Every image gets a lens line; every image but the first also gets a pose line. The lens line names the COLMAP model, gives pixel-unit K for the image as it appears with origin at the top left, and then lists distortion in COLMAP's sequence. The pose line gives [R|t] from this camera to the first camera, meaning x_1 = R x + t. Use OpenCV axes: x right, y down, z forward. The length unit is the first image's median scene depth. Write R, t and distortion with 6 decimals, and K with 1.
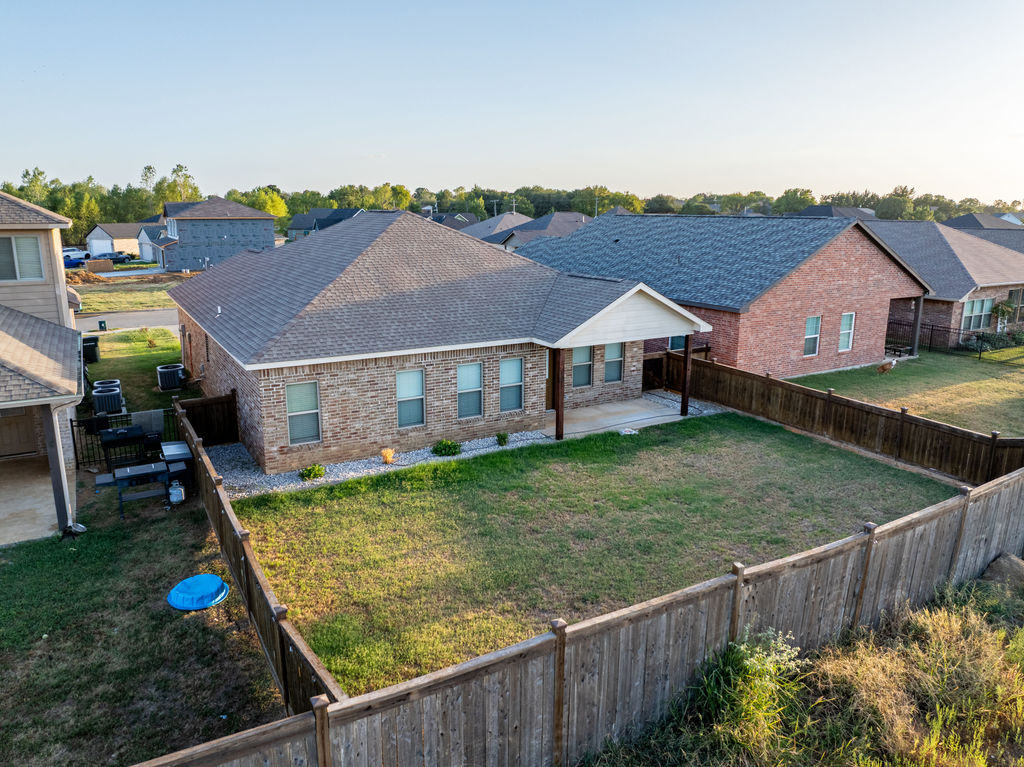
lens RADIAL K [[721.9, 0, 516.1], [0, 721.9, 363.6], [0, 0, 1]] dist [-0.034468, -0.000347]
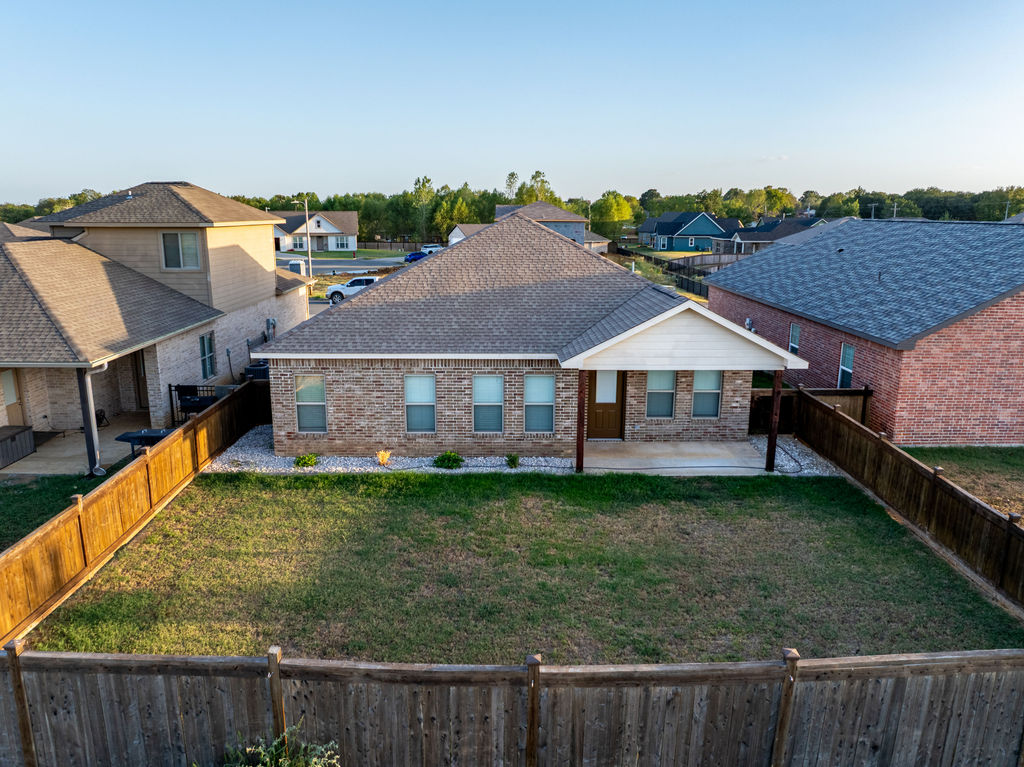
lens RADIAL K [[721.9, 0, 516.1], [0, 721.9, 363.6], [0, 0, 1]] dist [-0.034468, -0.000347]
pose [[0.868017, 0.100753, -0.486205, 0.415684], [-0.103269, 0.994417, 0.021700, -0.038695], [0.485676, 0.031374, 0.873576, 0.193649]]
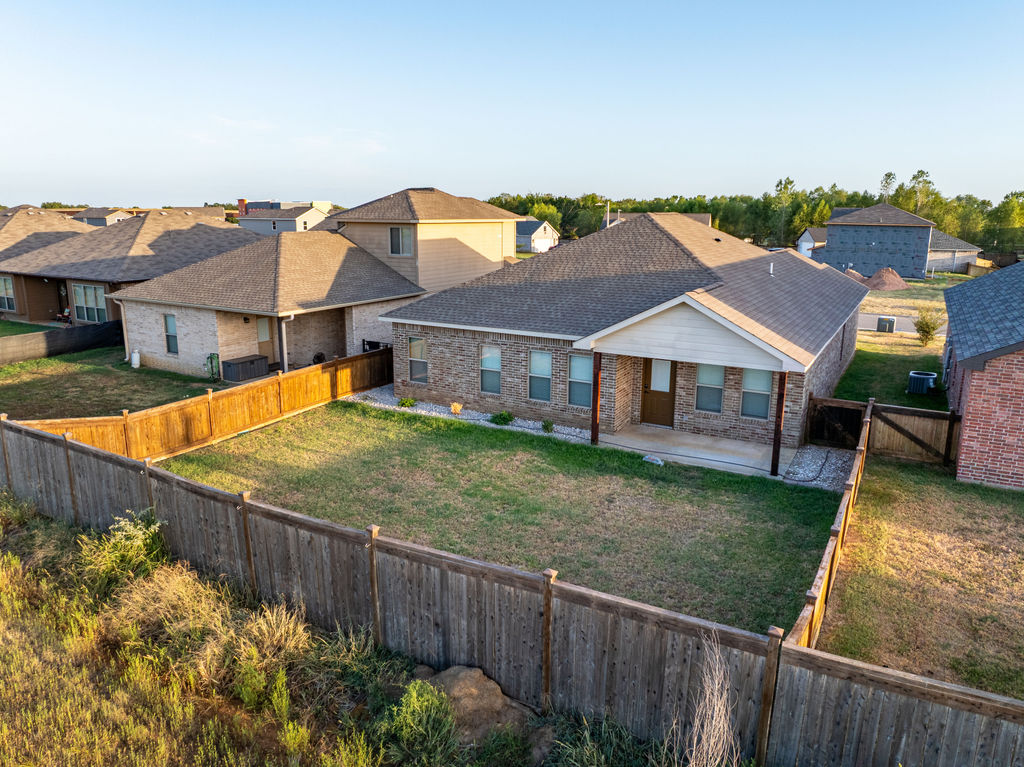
lens RADIAL K [[721.9, 0, 516.1], [0, 721.9, 363.6], [0, 0, 1]] dist [-0.034468, -0.000347]
pose [[0.490933, 0.175414, -0.853355, 0.841435], [-0.183833, 0.978323, 0.095343, -0.077853], [0.851581, 0.110068, 0.512538, 0.403137]]
